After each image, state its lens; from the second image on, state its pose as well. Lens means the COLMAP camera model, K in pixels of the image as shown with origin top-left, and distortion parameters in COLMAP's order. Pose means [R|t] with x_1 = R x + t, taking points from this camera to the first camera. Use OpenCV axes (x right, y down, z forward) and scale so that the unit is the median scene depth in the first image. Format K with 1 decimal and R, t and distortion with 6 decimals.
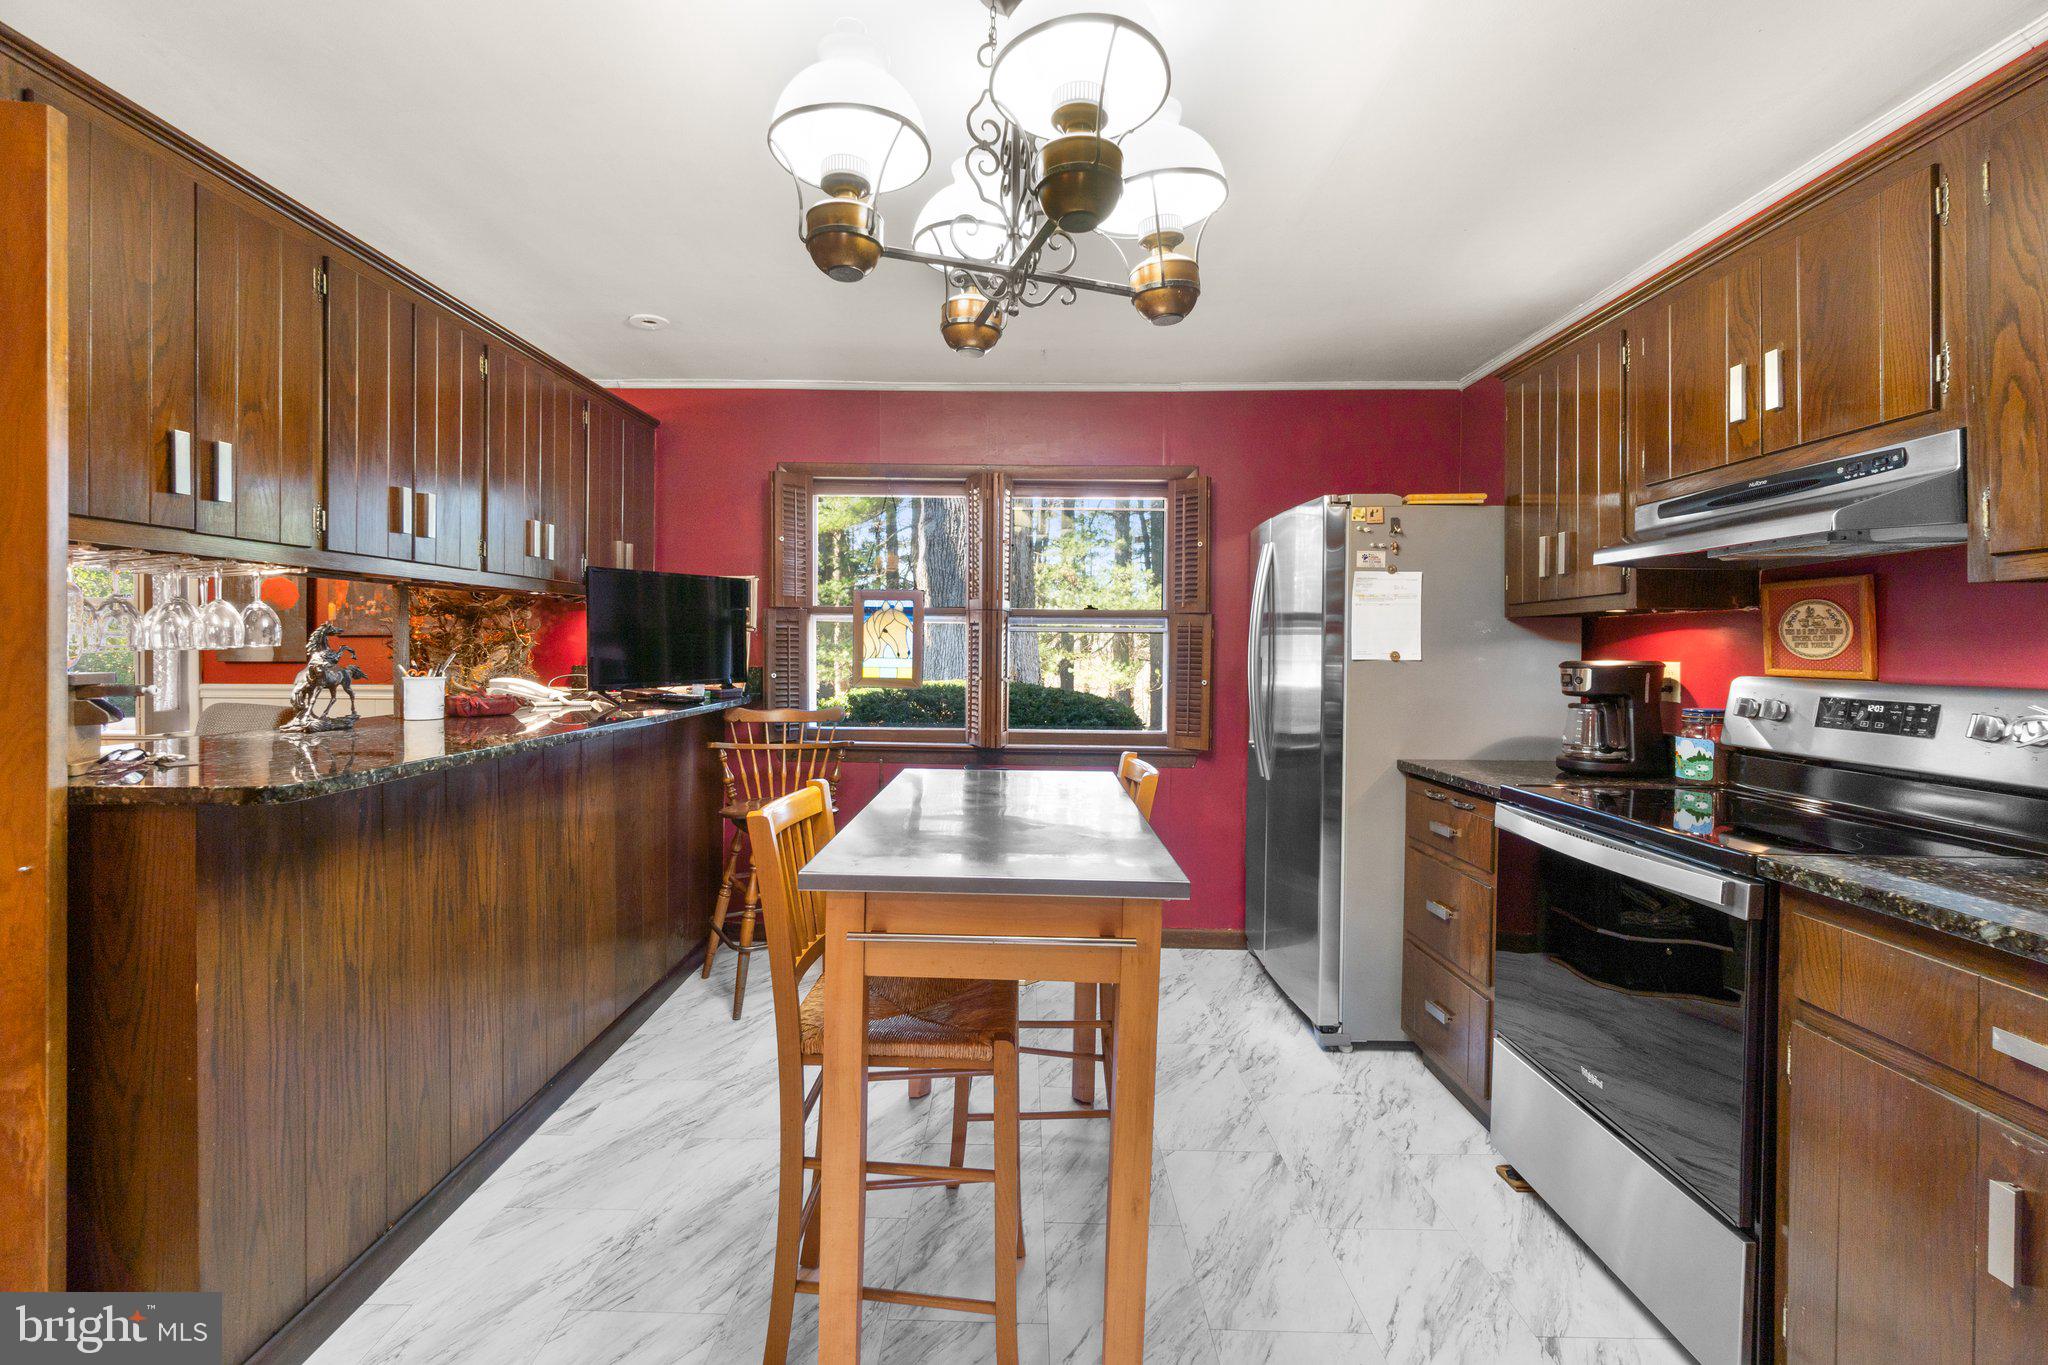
lens RADIAL K [[889.9, 0, 1013.8], [0, 889.9, 647.5], [0, 0, 1]] dist [-0.001915, -0.000001]
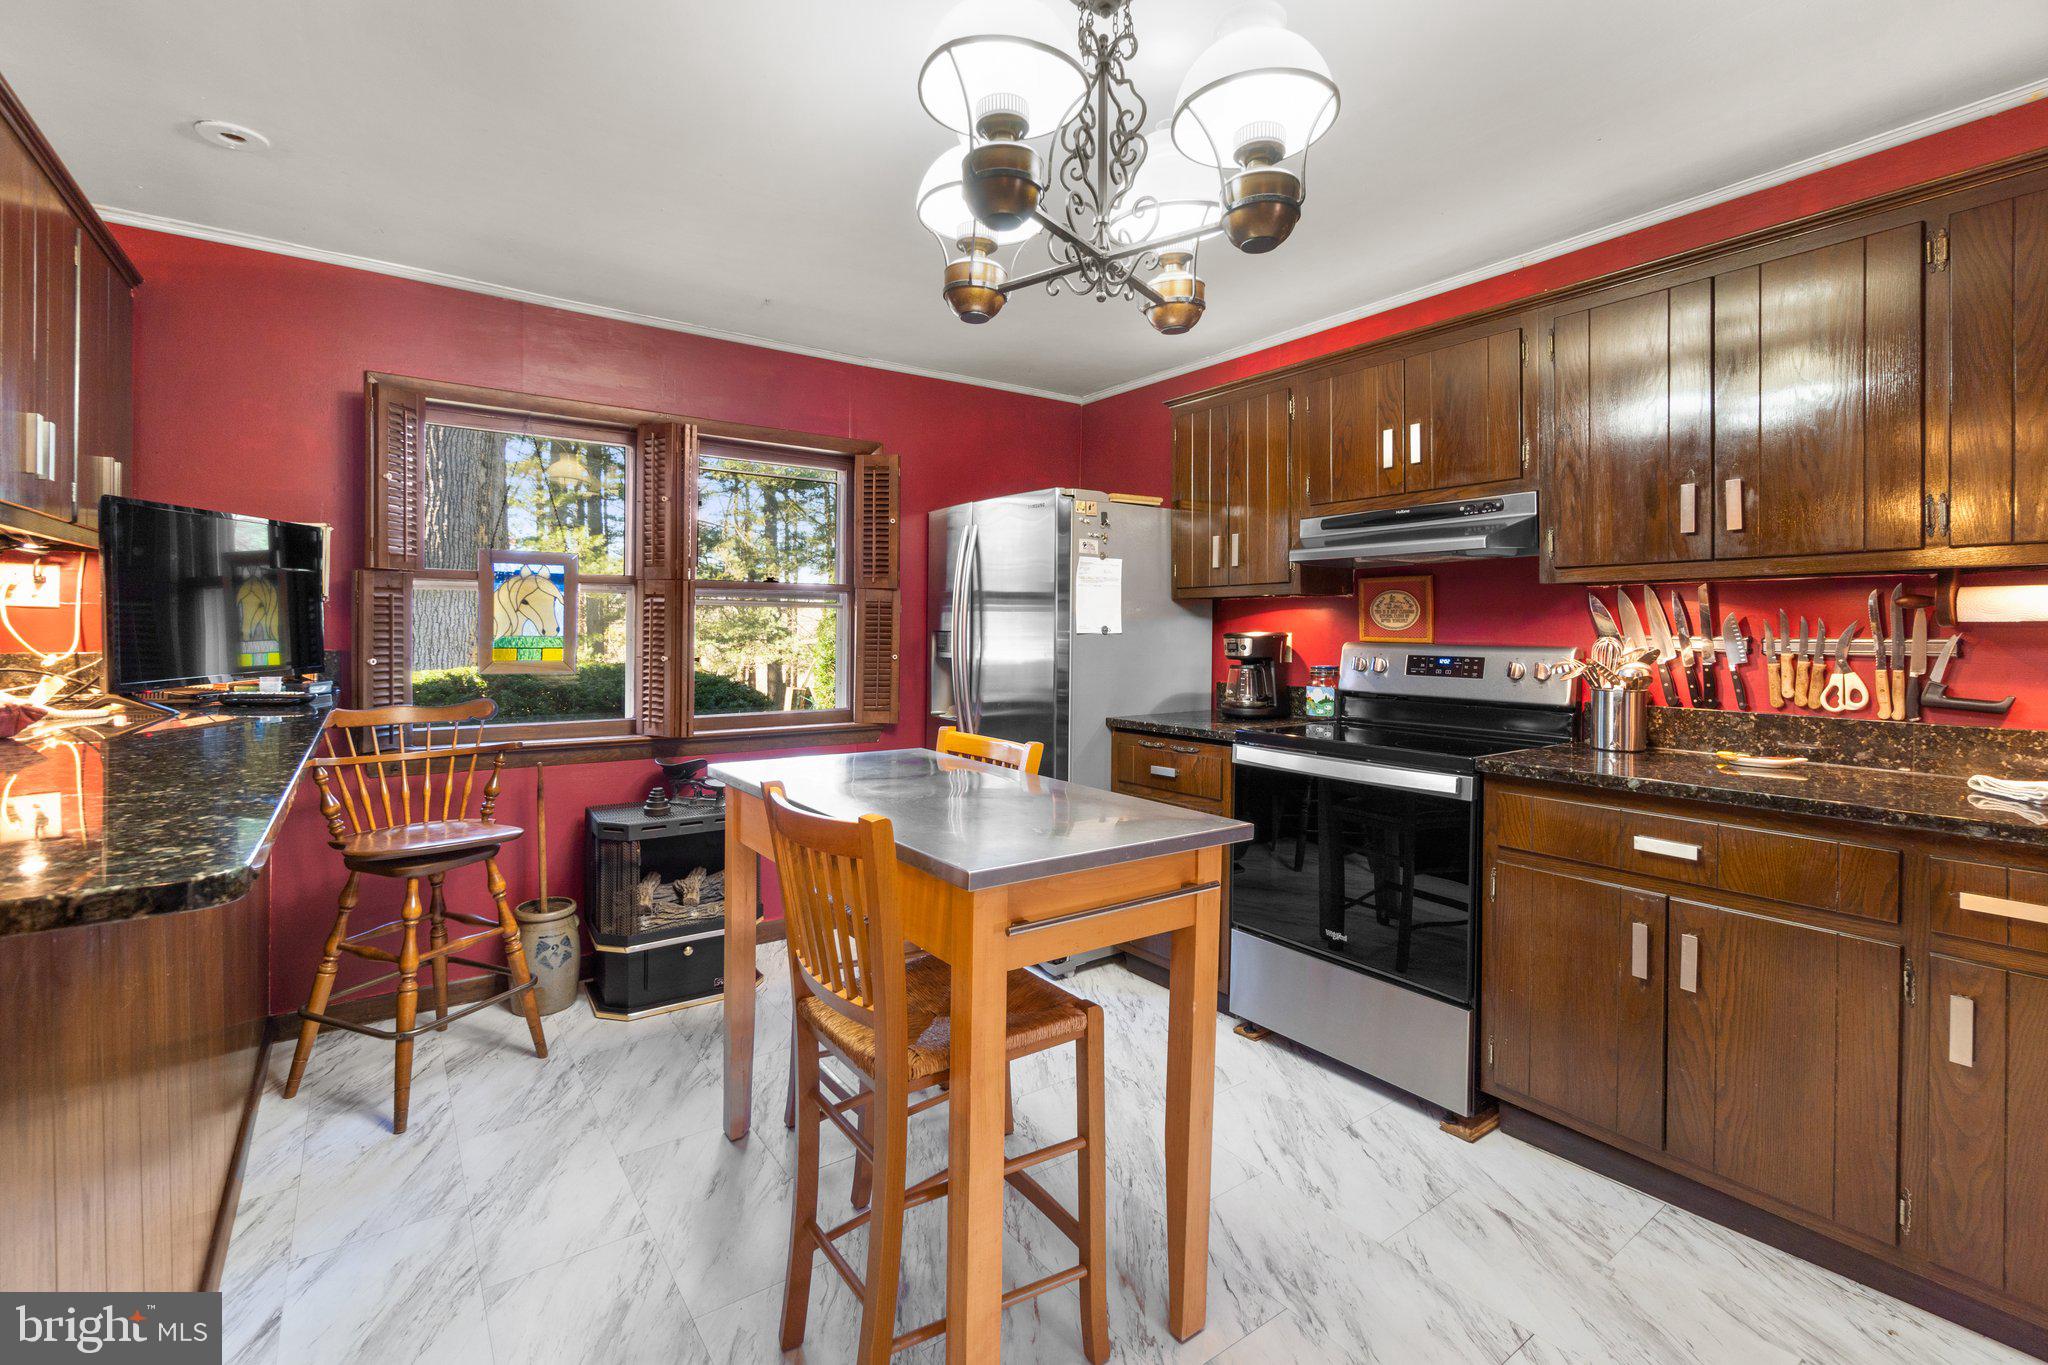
lens RADIAL K [[894.1, 0, 1028.6], [0, 894.1, 626.9], [0, 0, 1]] dist [-0.004053, -0.000108]
pose [[0.802483, -0.003667, 0.596664, -0.413175], [0.000804, 0.999987, 0.005065, -0.000322], [-0.596675, -0.003584, 0.802475, 0.130972]]
